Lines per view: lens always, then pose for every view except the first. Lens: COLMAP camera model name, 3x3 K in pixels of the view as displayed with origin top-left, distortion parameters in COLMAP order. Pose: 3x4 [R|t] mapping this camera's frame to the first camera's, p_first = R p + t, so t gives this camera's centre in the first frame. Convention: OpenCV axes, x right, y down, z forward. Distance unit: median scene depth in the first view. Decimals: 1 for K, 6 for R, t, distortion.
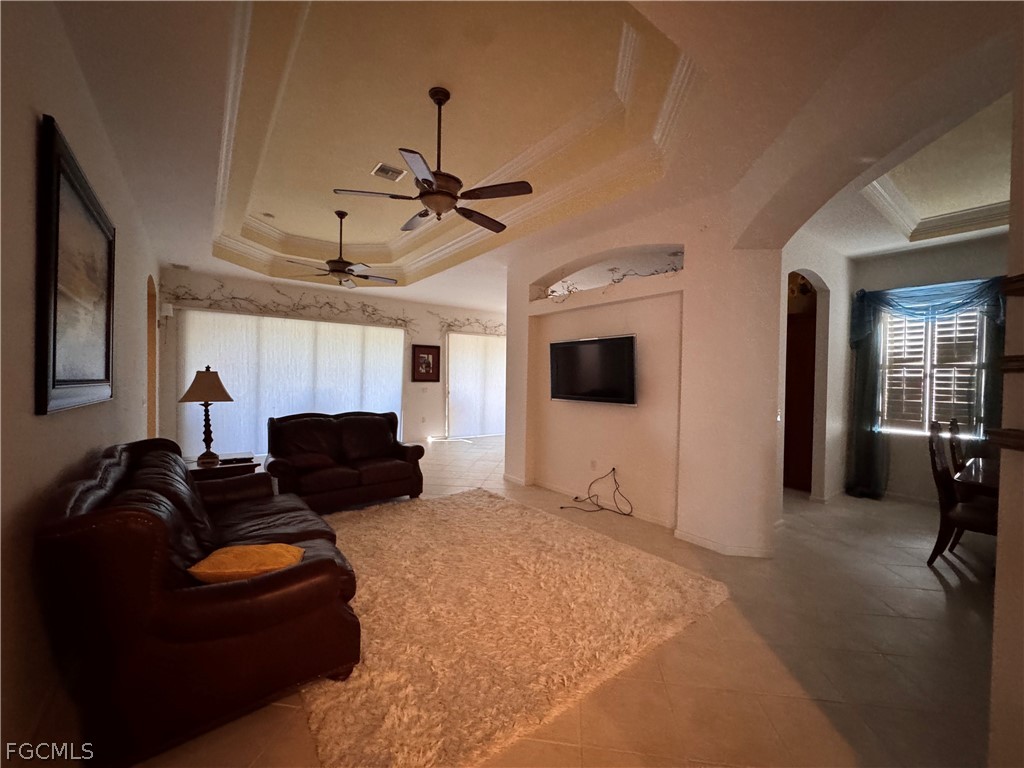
lens RADIAL K [[409.4, 0, 510.9], [0, 409.4, 382.6], [0, 0, 1]] dist [-0.006956, 0.000808]
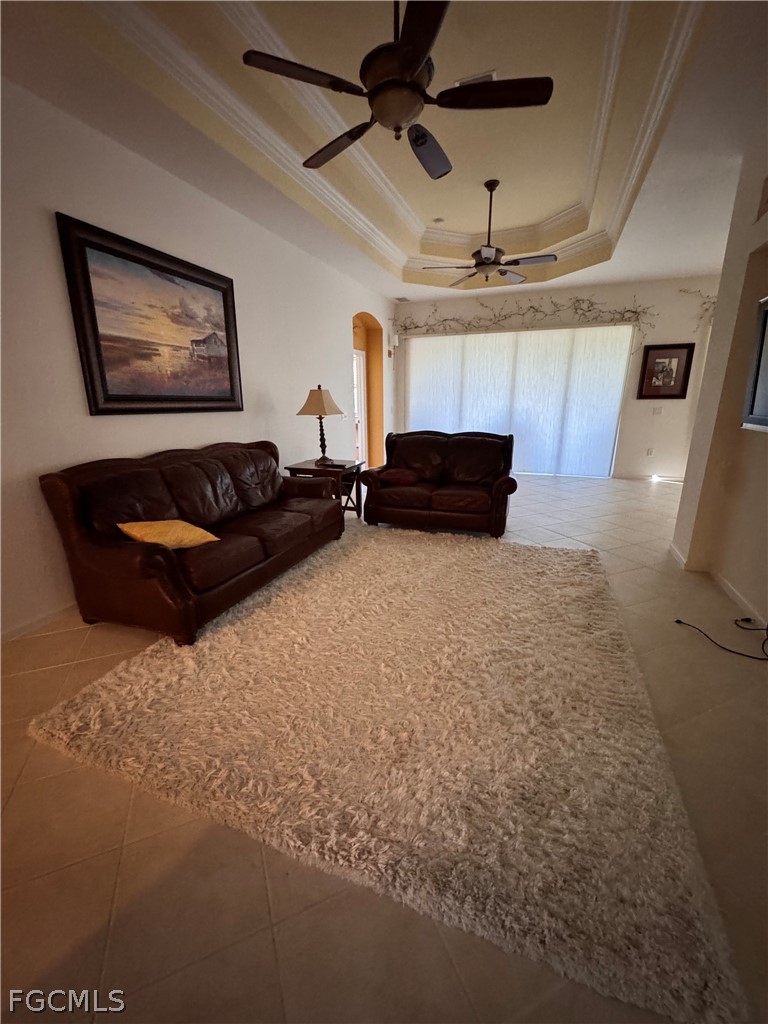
lens RADIAL K [[409.4, 0, 391.5], [0, 409.4, 511.5], [0, 0, 1]] dist [-0.006956, 0.000808]
pose [[0.517398, 0.207459, -0.830216, 0.354354], [0.006499, 0.969188, 0.246237, 0.020321], [0.855720, -0.132798, 0.500108, 0.408900]]
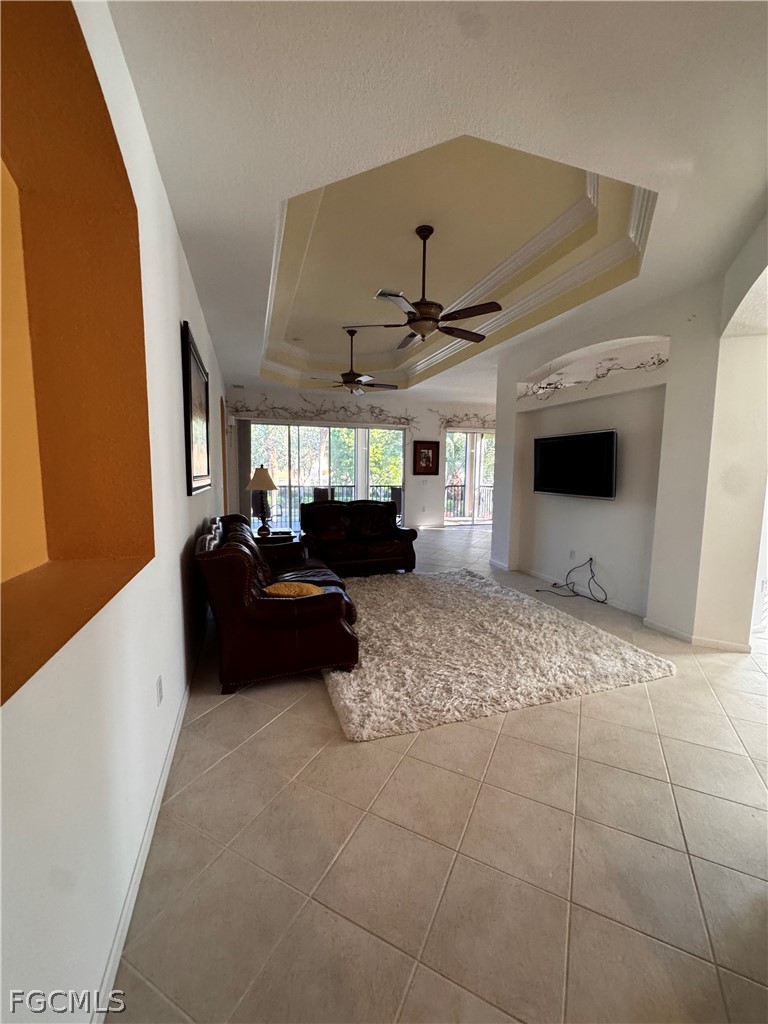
lens RADIAL K [[409.4, 0, 384.4], [0, 409.4, 511.7], [0, 0, 1]] dist [-0.006956, 0.000808]
pose [[0.946146, 0.029454, -0.322398, 0.084036], [-0.000271, 0.995924, 0.090194, -0.004448], [0.323740, -0.085249, 0.942298, -0.150931]]
